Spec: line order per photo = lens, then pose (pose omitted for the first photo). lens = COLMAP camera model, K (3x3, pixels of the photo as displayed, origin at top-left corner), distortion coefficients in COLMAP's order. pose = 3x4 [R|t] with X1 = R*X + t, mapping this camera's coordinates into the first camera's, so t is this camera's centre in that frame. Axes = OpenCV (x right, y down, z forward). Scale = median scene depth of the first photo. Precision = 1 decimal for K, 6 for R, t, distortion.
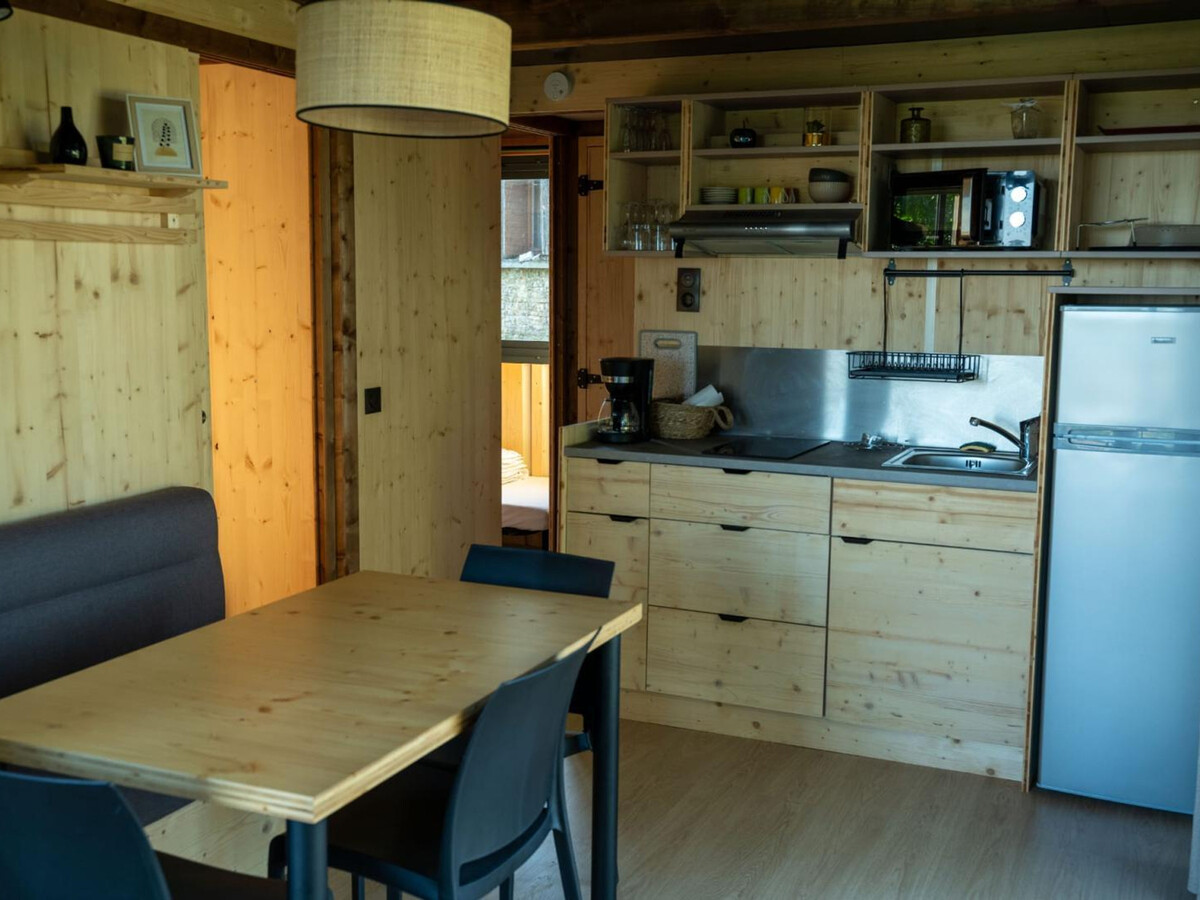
lens RADIAL K [[1285.1, 0, 610.3], [0, 1285.1, 439.8], [0, 0, 1]] dist [0.012685, 0.000000]
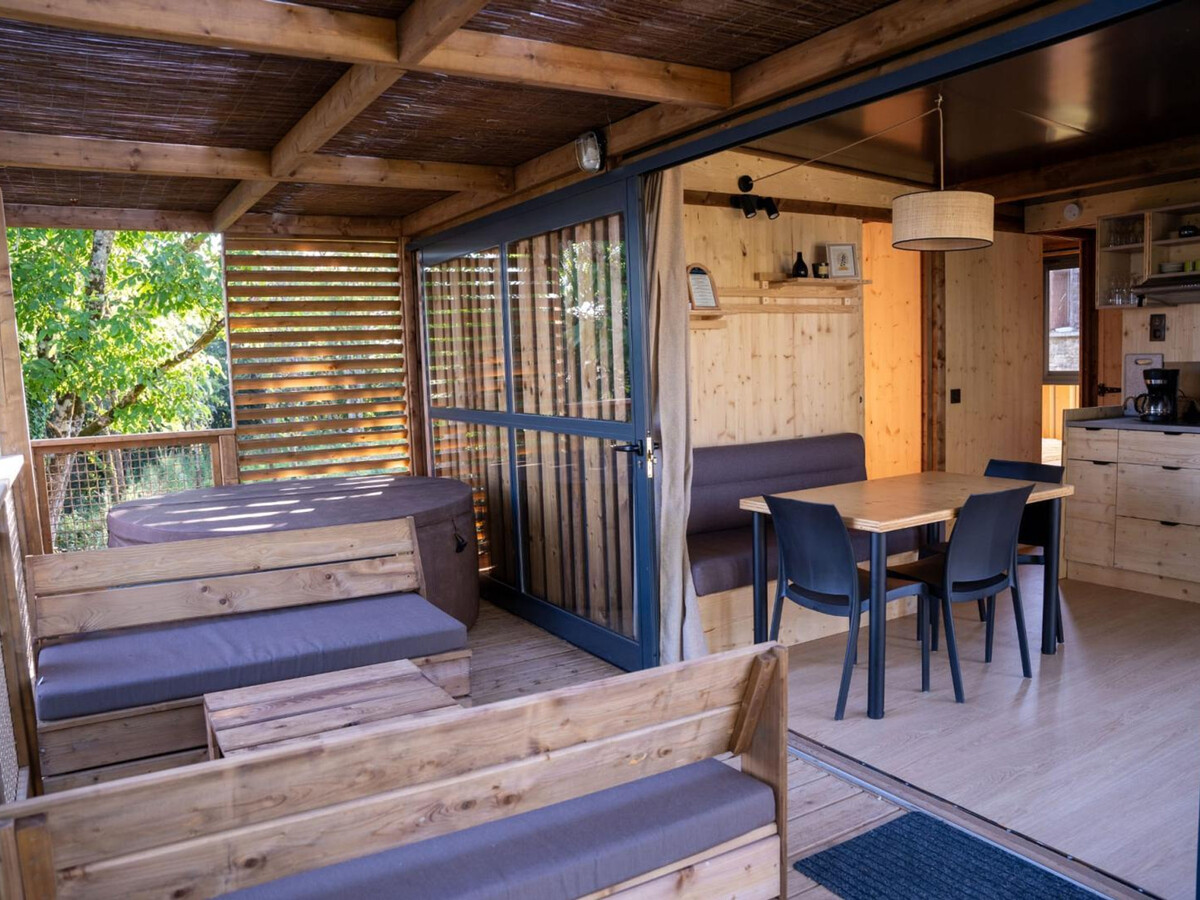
lens RADIAL K [[929.5, 0, 610.4], [0, 929.5, 452.7], [0, 0, 1]] dist [-0.065333, 0.014413]
pose [[0.819824, 0.021981, -0.572193, 0.167473], [-0.036617, 0.999230, -0.014077, 0.088661], [0.571443, 0.032493, 0.819998, -0.350596]]
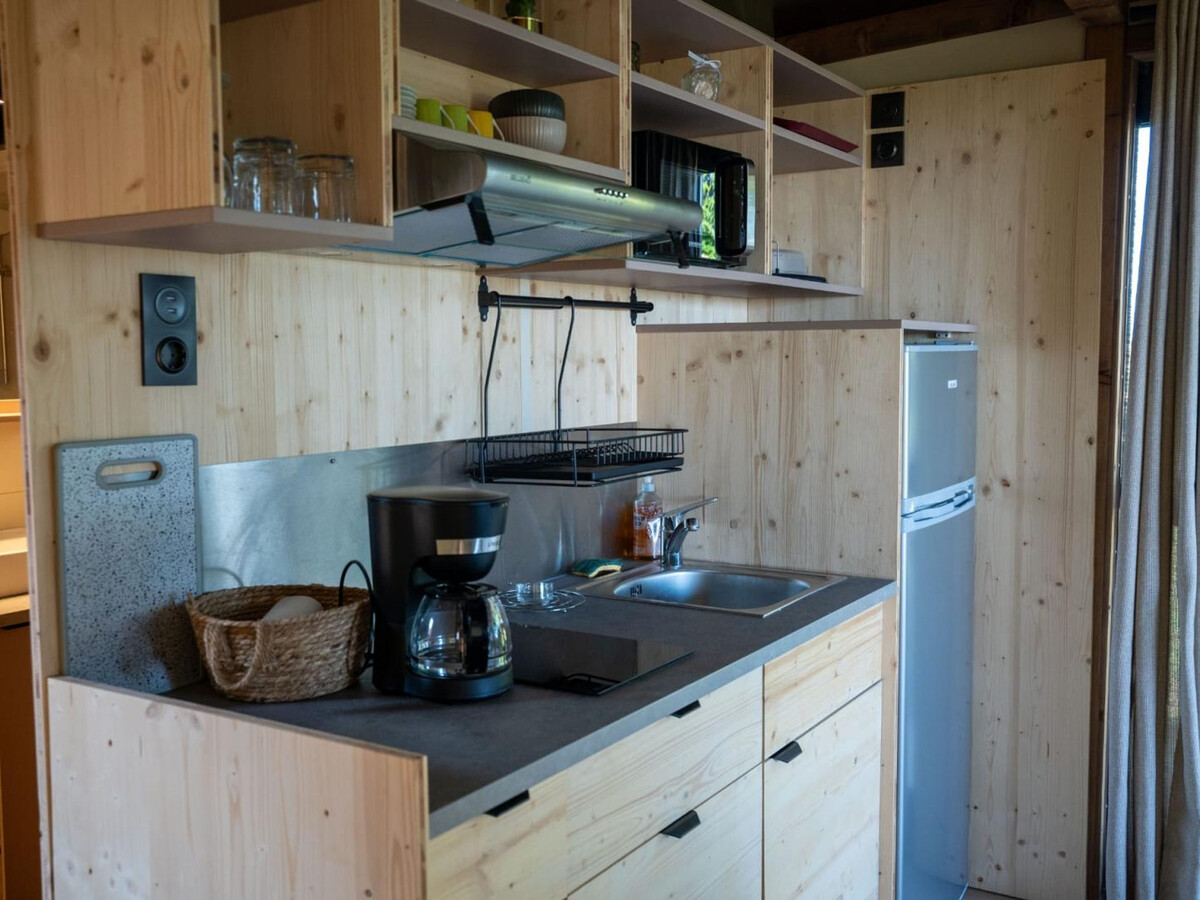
lens RADIAL K [[1188.0, 0, 601.9], [0, 1188.0, 448.7], [0, 0, 1]] dist [-0.005259, 0.000000]
pose [[0.137820, -0.090814, 0.986285, -0.306827], [0.131377, 0.988665, 0.072675, -0.097783], [-0.981706, 0.119559, 0.148188, 0.894927]]
